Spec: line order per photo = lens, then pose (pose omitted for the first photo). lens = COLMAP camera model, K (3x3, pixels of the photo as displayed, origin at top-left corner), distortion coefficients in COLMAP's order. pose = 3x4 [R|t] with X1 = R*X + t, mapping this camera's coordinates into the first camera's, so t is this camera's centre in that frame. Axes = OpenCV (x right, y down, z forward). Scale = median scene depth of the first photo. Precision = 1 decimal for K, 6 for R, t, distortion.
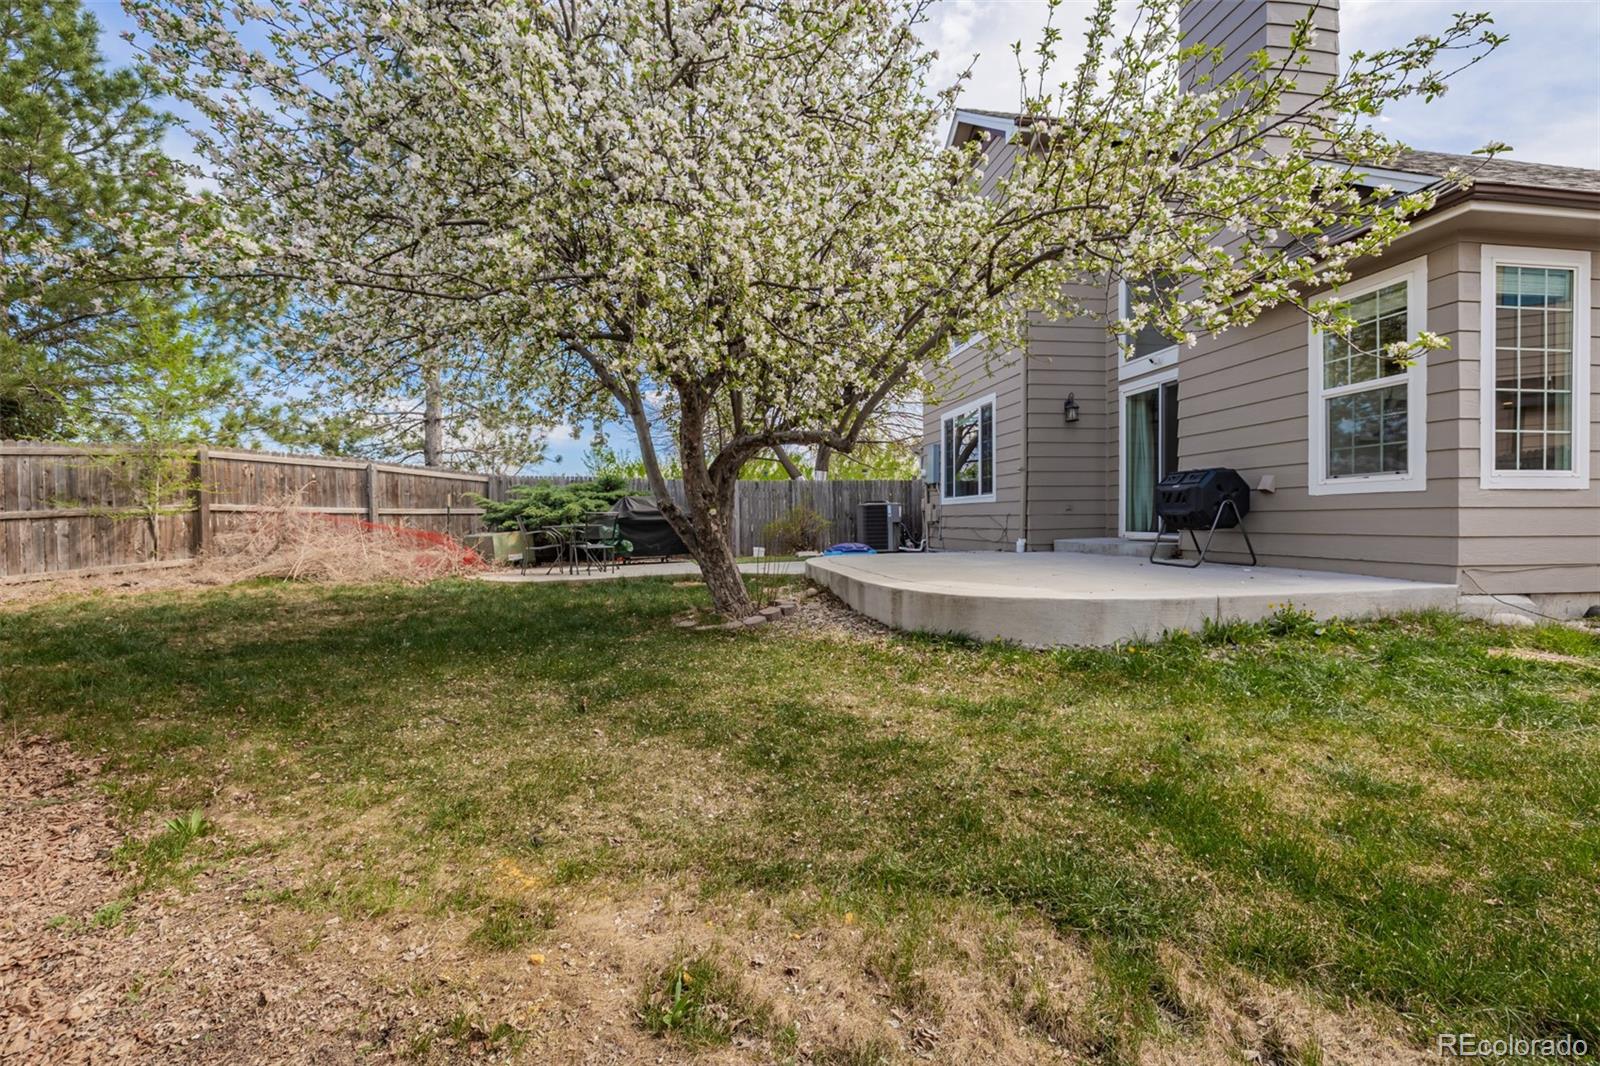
lens RADIAL K [[679.4, 0, 796.6], [0, 679.4, 525.7], [0, 0, 1]] dist [0.001692, 0.000080]
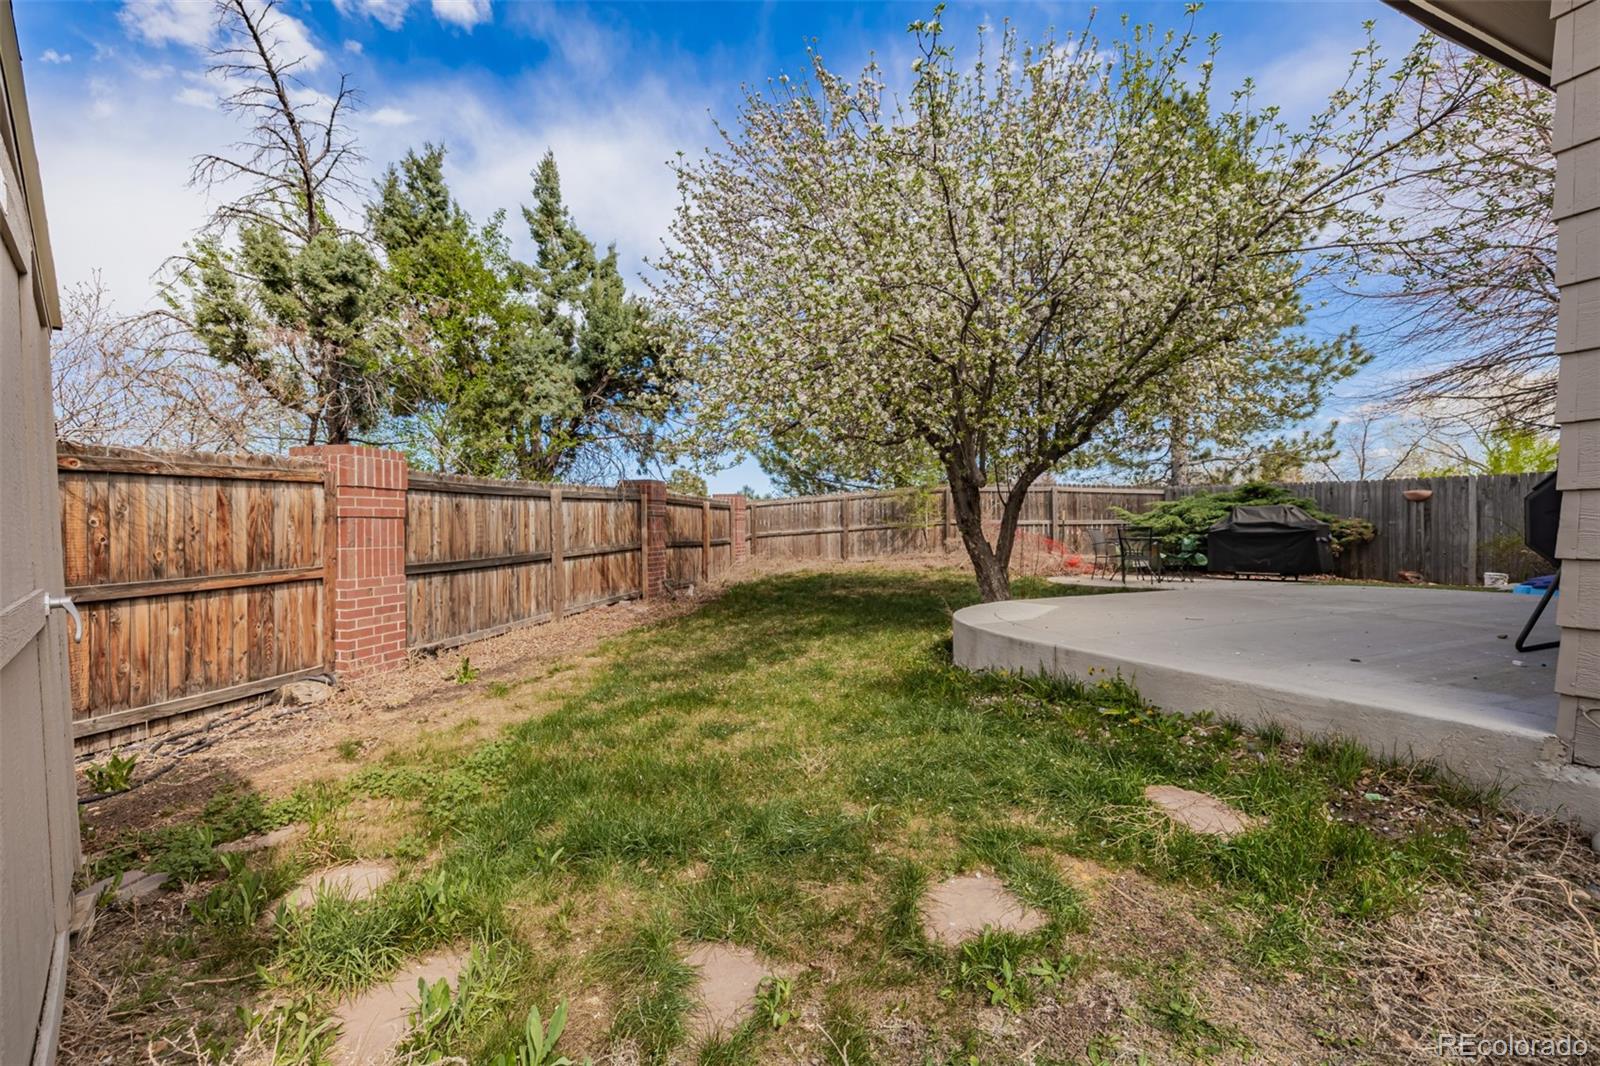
lens RADIAL K [[679.4, 0, 804.4], [0, 679.4, 529.9], [0, 0, 1]] dist [0.001692, 0.000080]
pose [[0.261531, 0.006110, -0.965176, 0.585430], [-0.006759, 0.999967, 0.004499, -0.011887], [0.965171, 0.005347, 0.261564, 0.223161]]
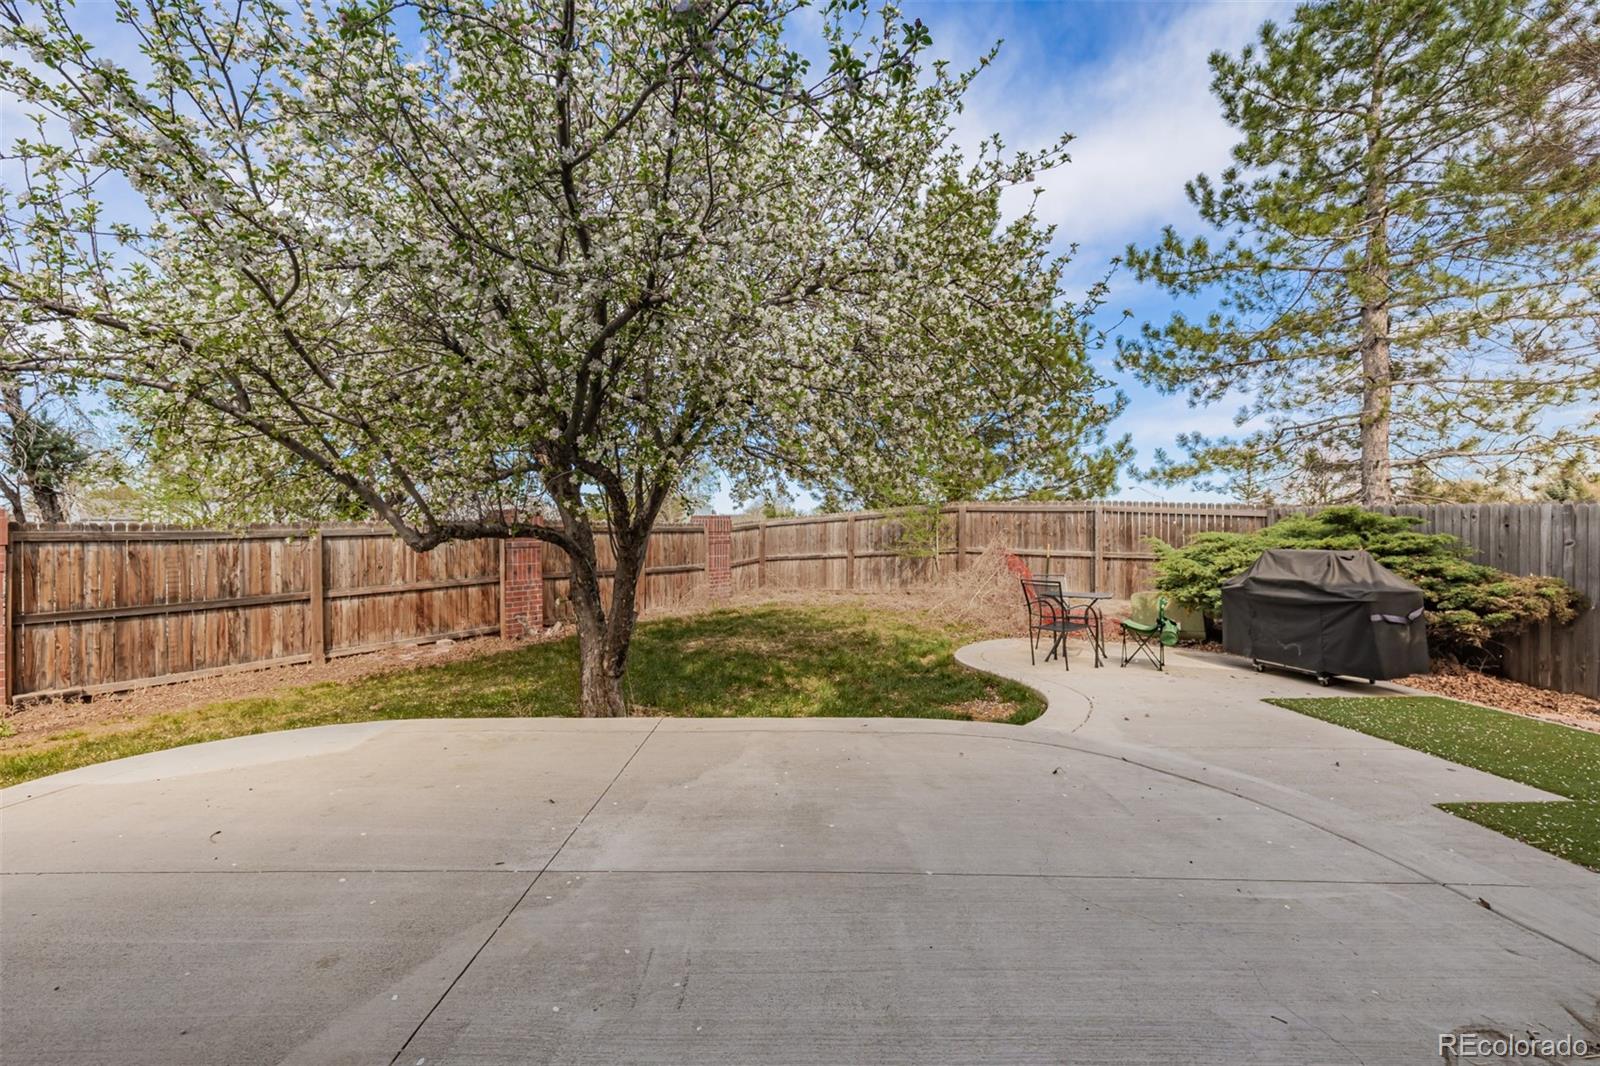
lens RADIAL K [[679.4, 0, 794.4], [0, 679.4, 525.2], [0, 0, 1]] dist [0.001692, 0.000080]
pose [[-0.153511, 0.001627, -0.988146, 0.427848], [-0.012616, 0.999914, 0.003607, -0.069869], [0.988066, 0.013020, -0.153478, 0.834448]]
